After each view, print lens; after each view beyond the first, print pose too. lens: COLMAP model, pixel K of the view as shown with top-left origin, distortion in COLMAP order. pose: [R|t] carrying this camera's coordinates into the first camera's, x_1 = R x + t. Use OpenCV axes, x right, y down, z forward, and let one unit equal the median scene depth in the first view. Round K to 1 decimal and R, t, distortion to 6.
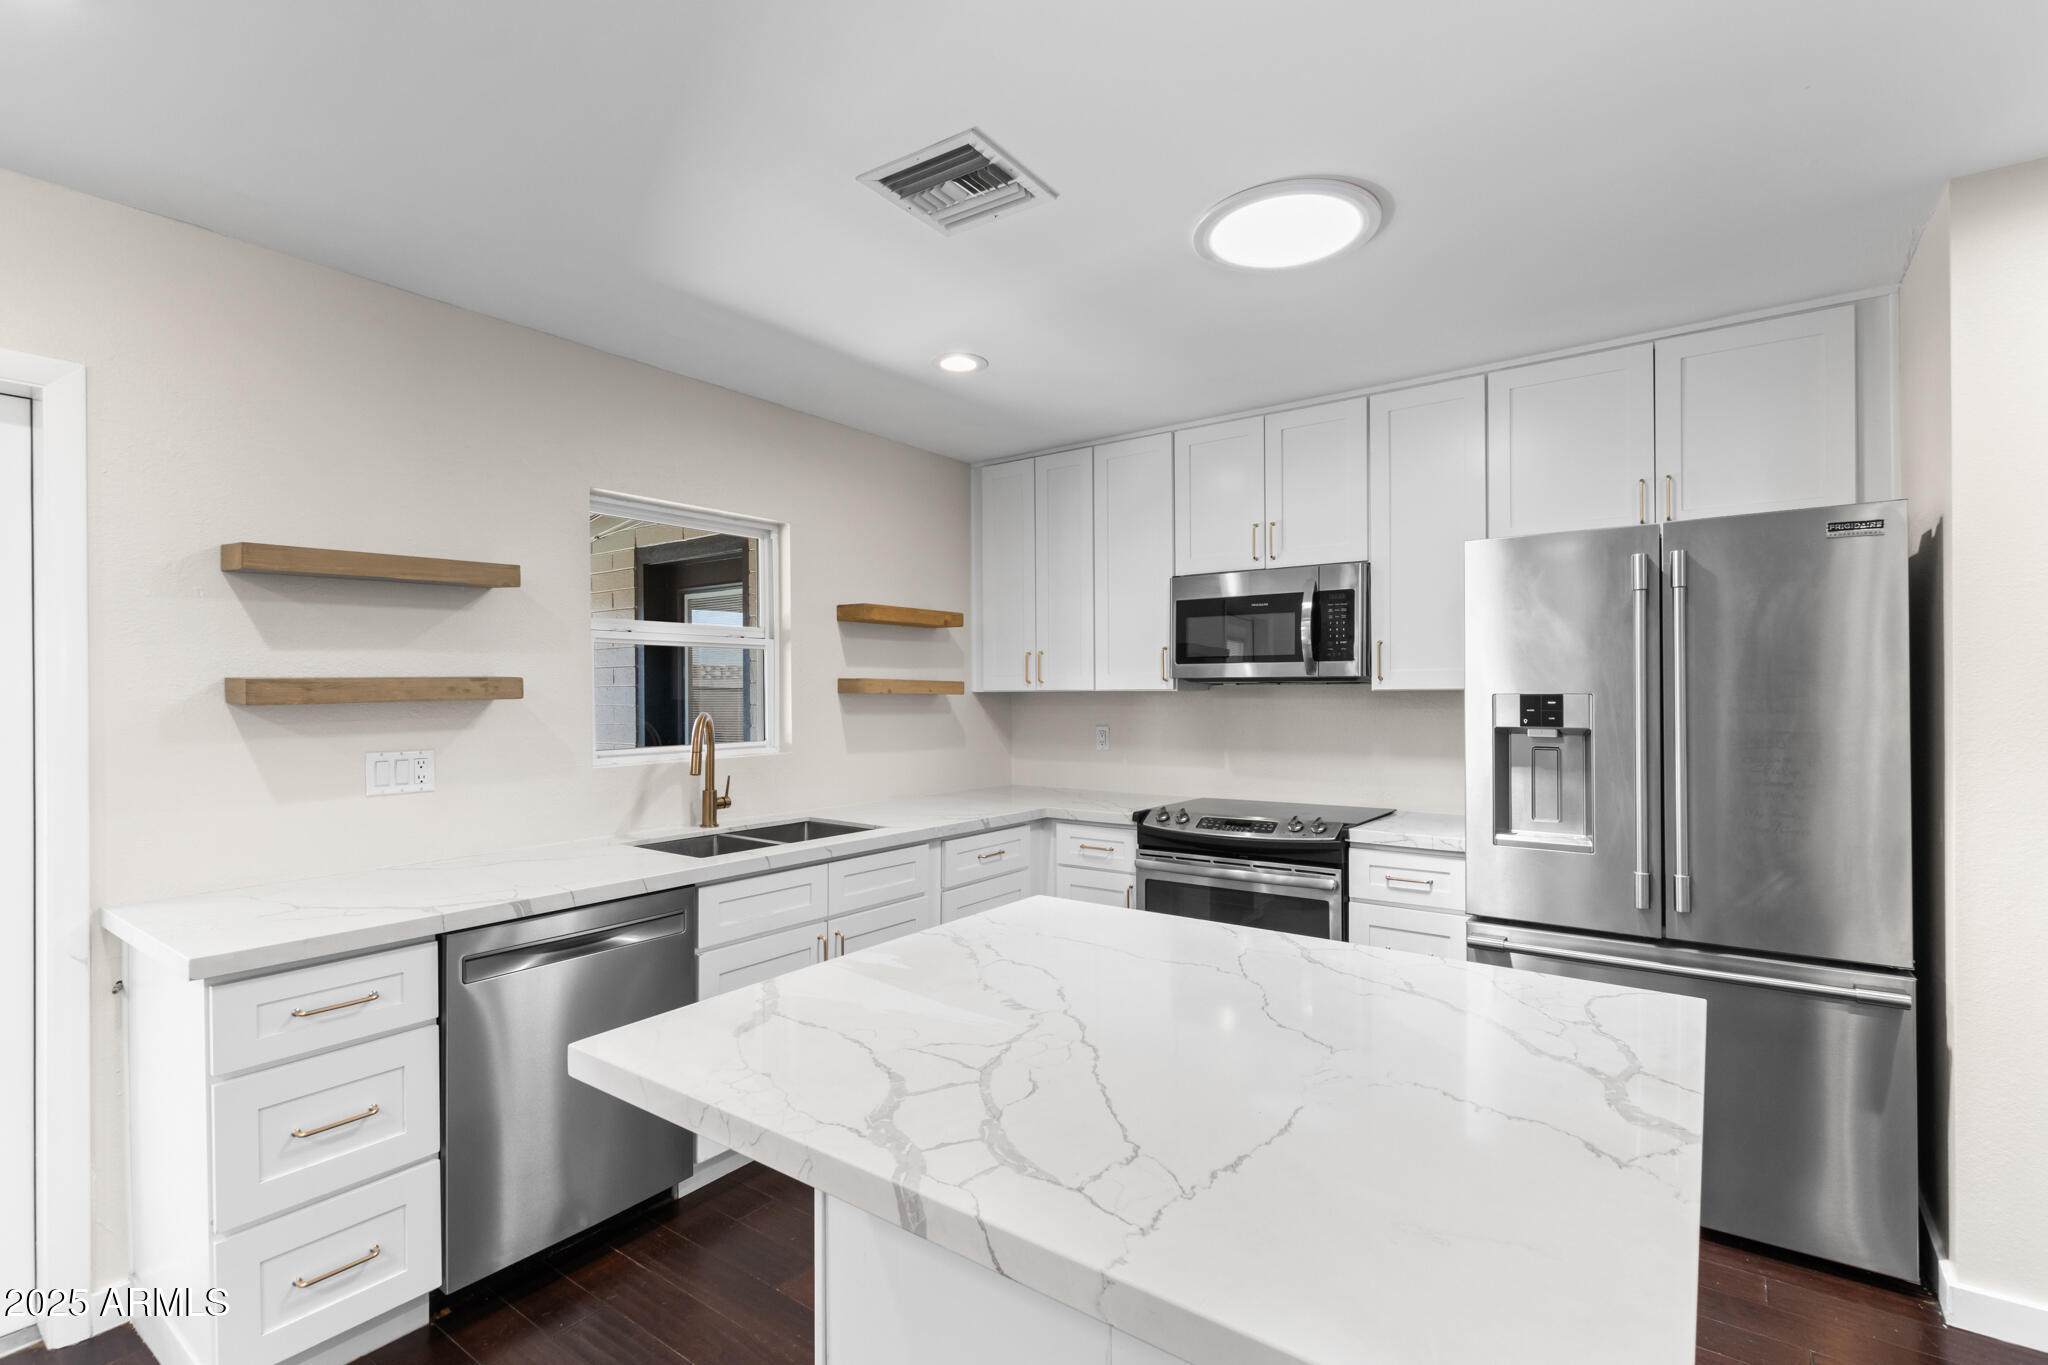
lens RADIAL K [[932.4, 0, 1024.5], [0, 932.4, 695.6], [0, 0, 1]] dist [0.004243, 0.000055]
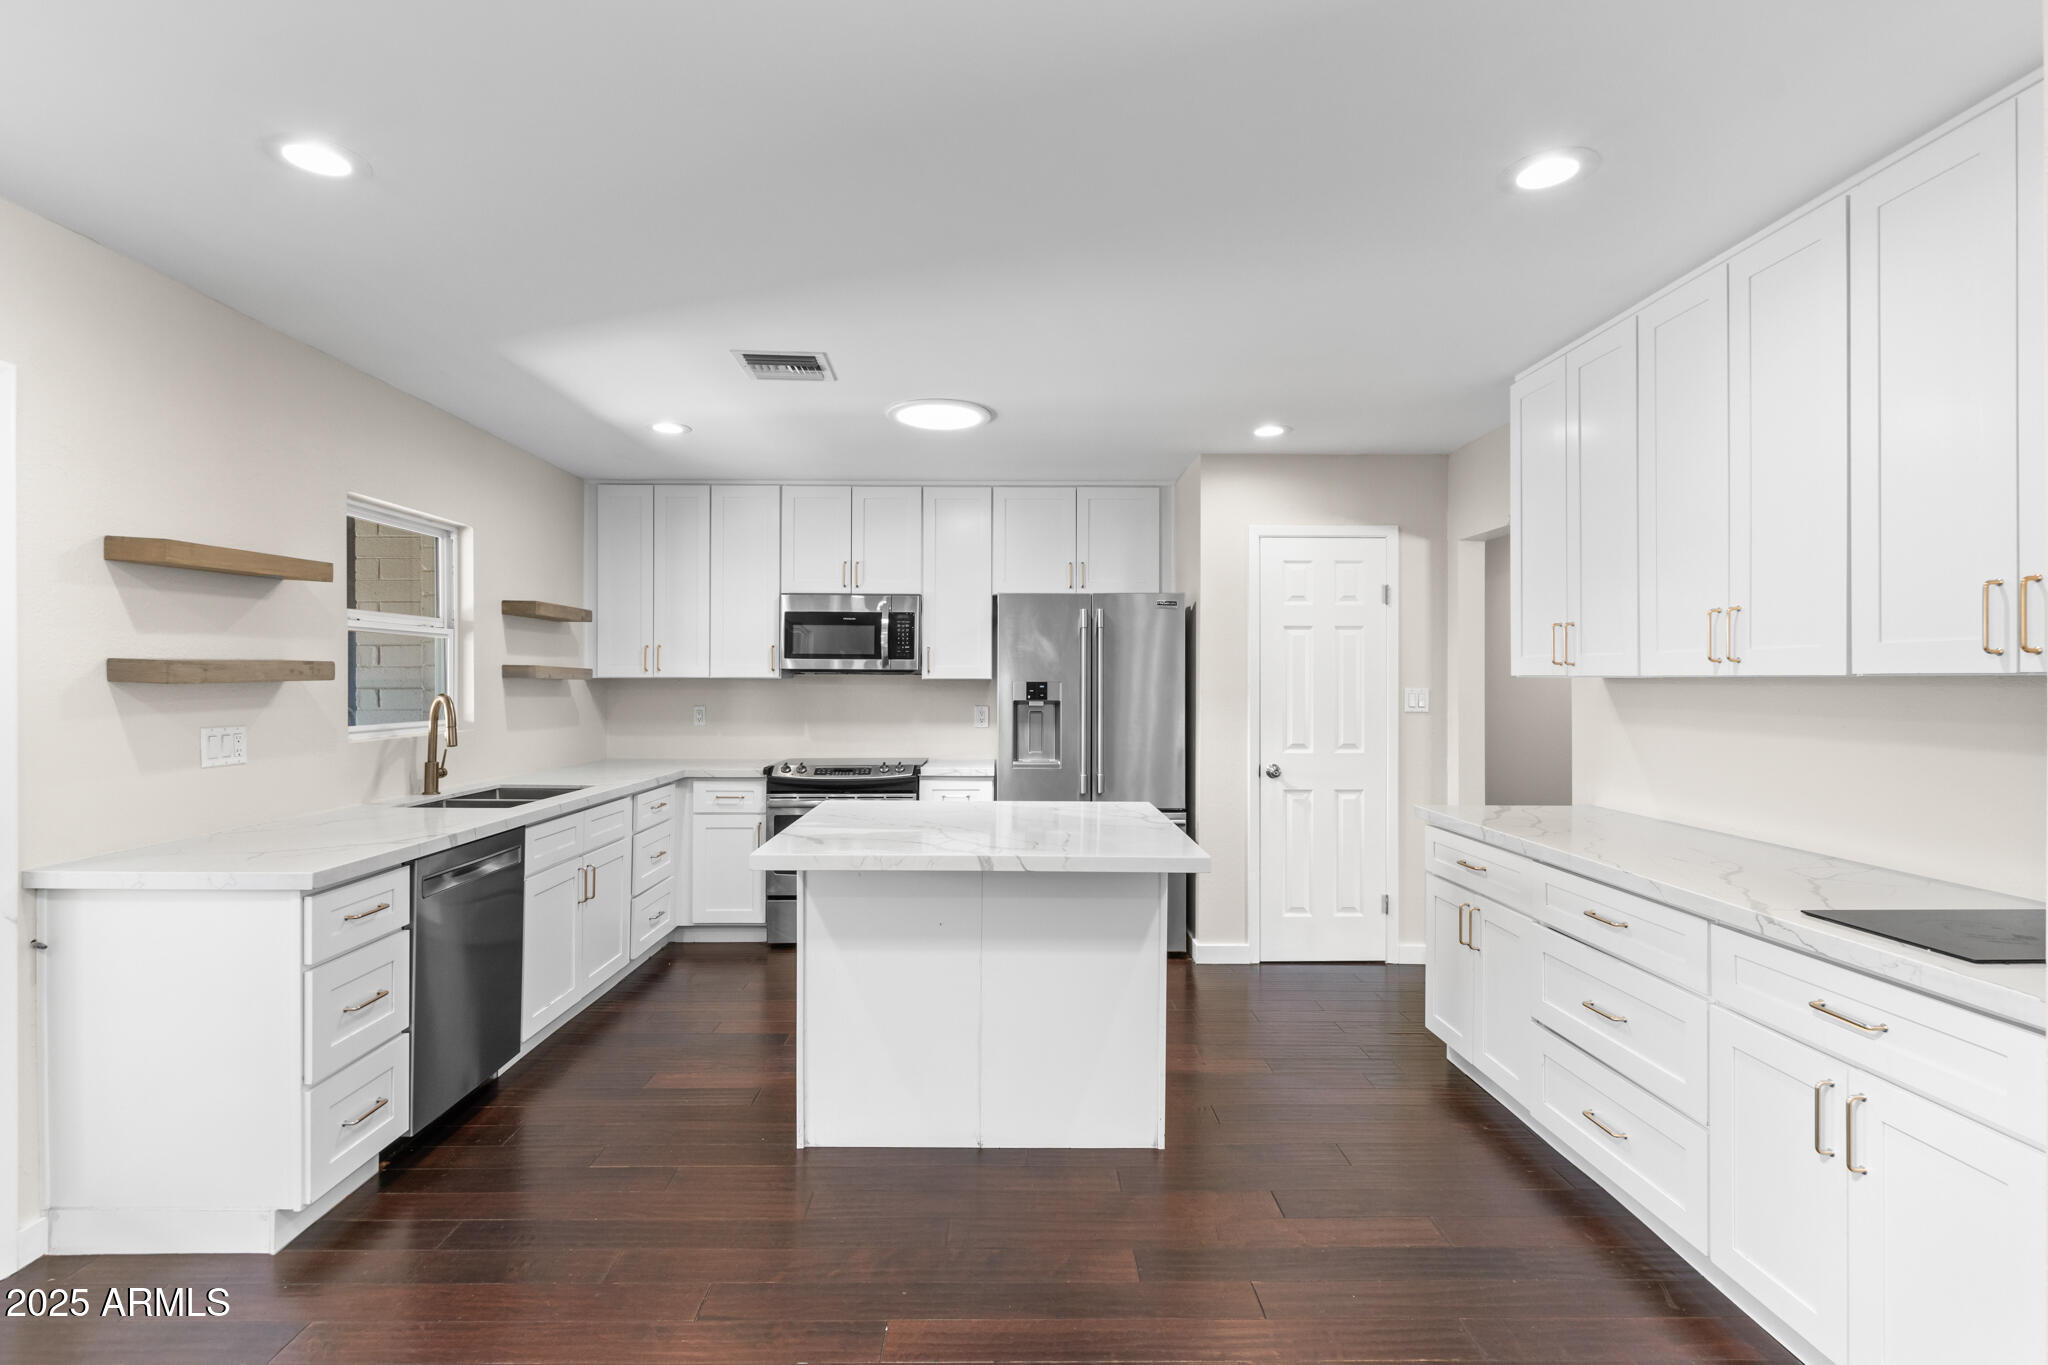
lens RADIAL K [[932.4, 0, 1003.7], [0, 932.4, 692.6], [0, 0, 1]] dist [0.004243, 0.000055]
pose [[0.805888, -0.000530, 0.592068, -0.463908], [-0.004415, 0.999966, 0.006903, 0.005926], [-0.592051, -0.008177, 0.805859, -0.341140]]
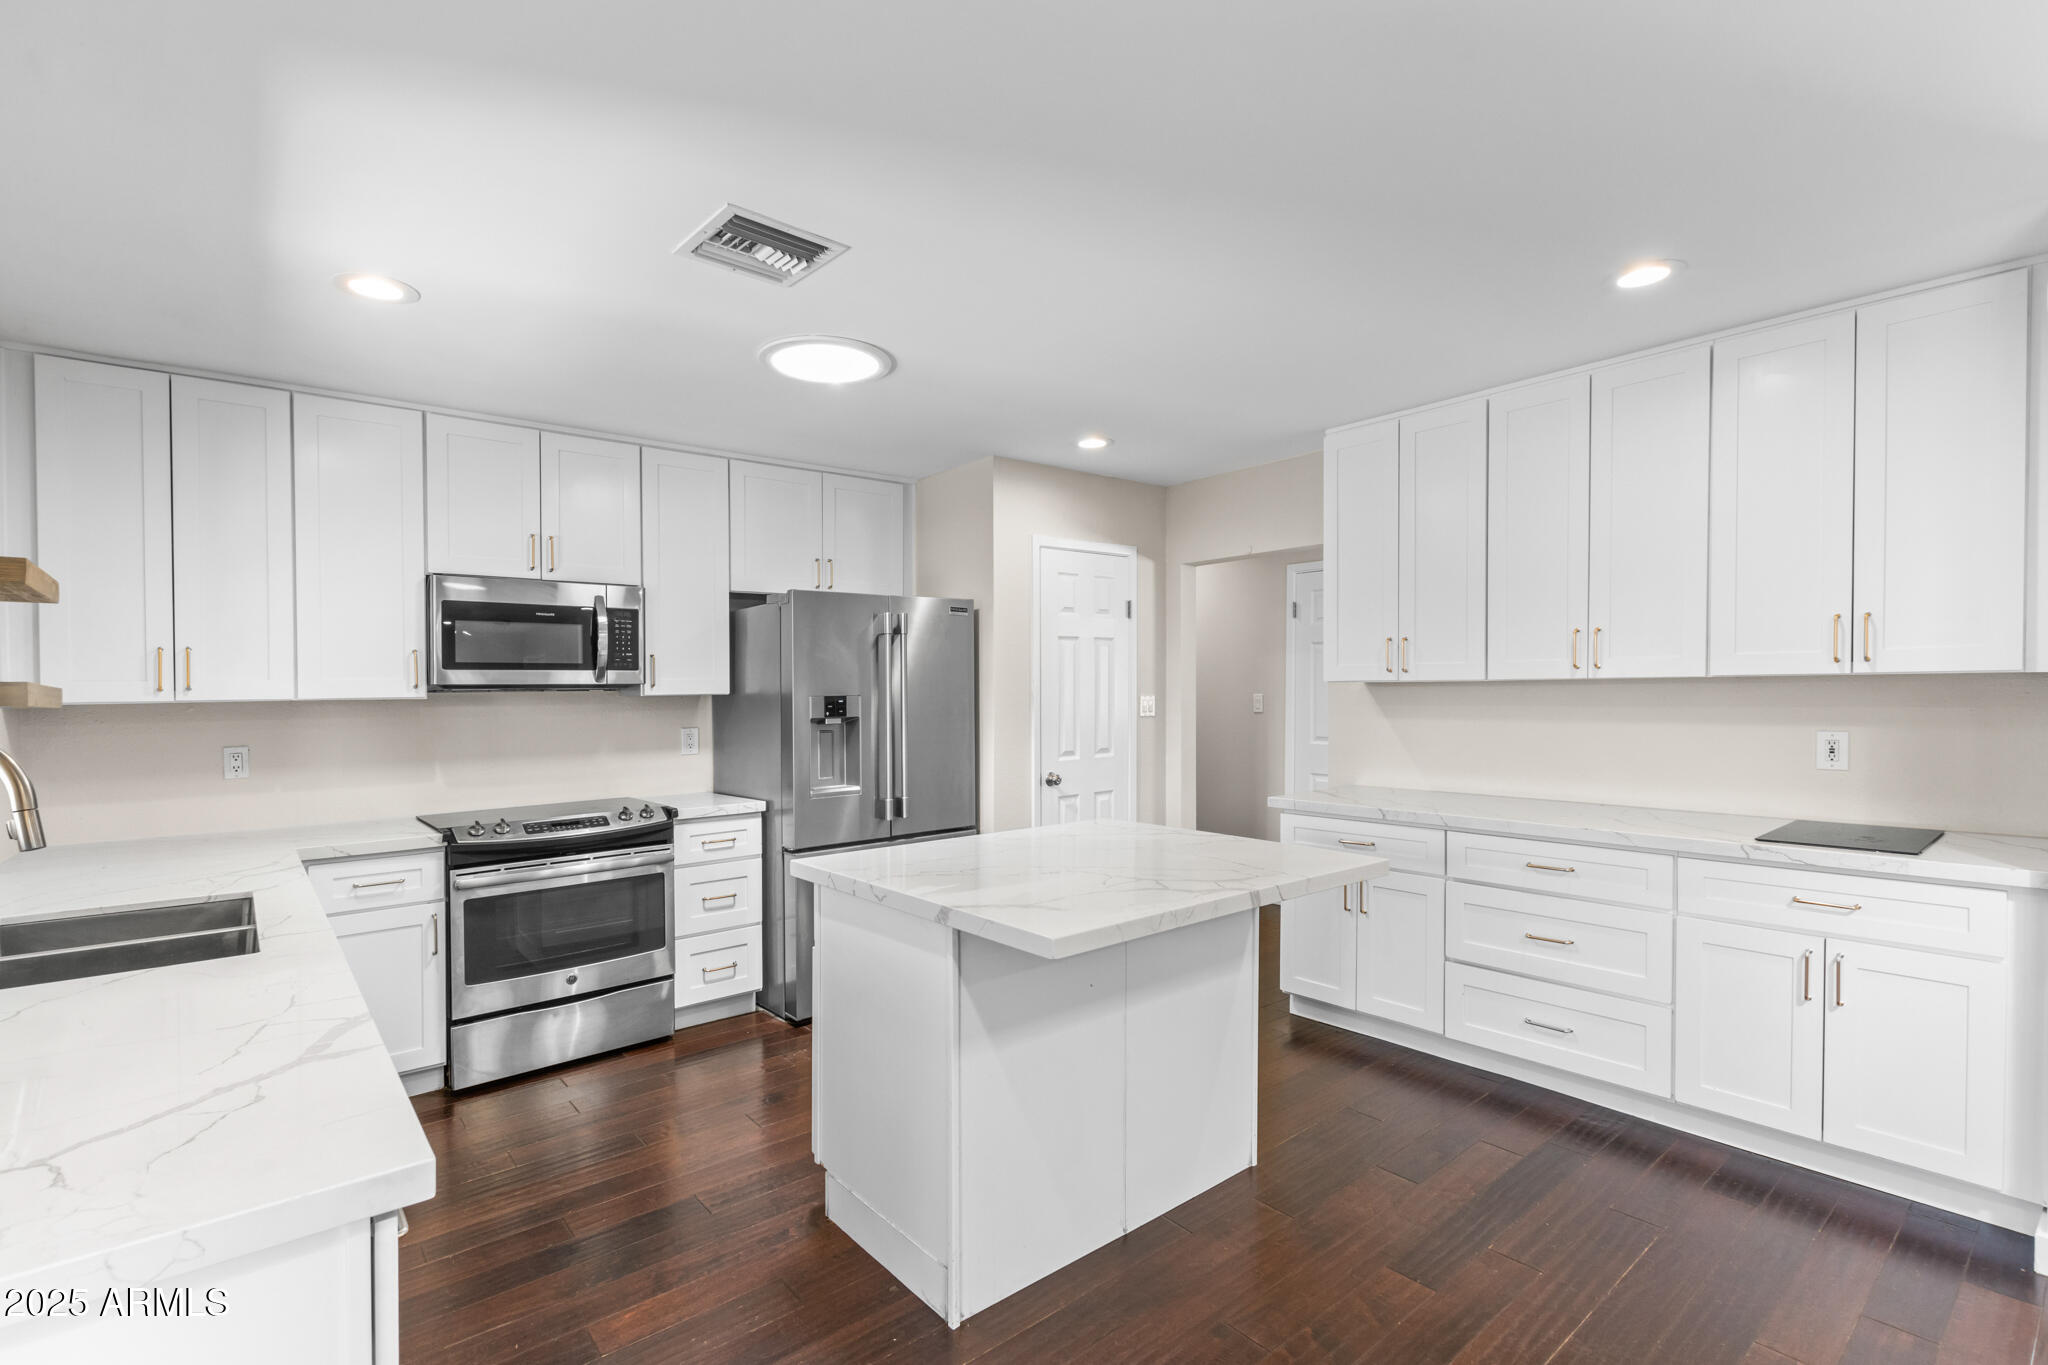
lens RADIAL K [[932.4, 0, 1009.2], [0, 932.4, 713.2], [0, 0, 1]] dist [0.004243, 0.000055]
pose [[0.259327, -0.023819, 0.965496, -0.706622], [0.017774, 0.999644, 0.019887, 0.001504], [-0.965626, 0.012004, 0.259658, 0.264216]]
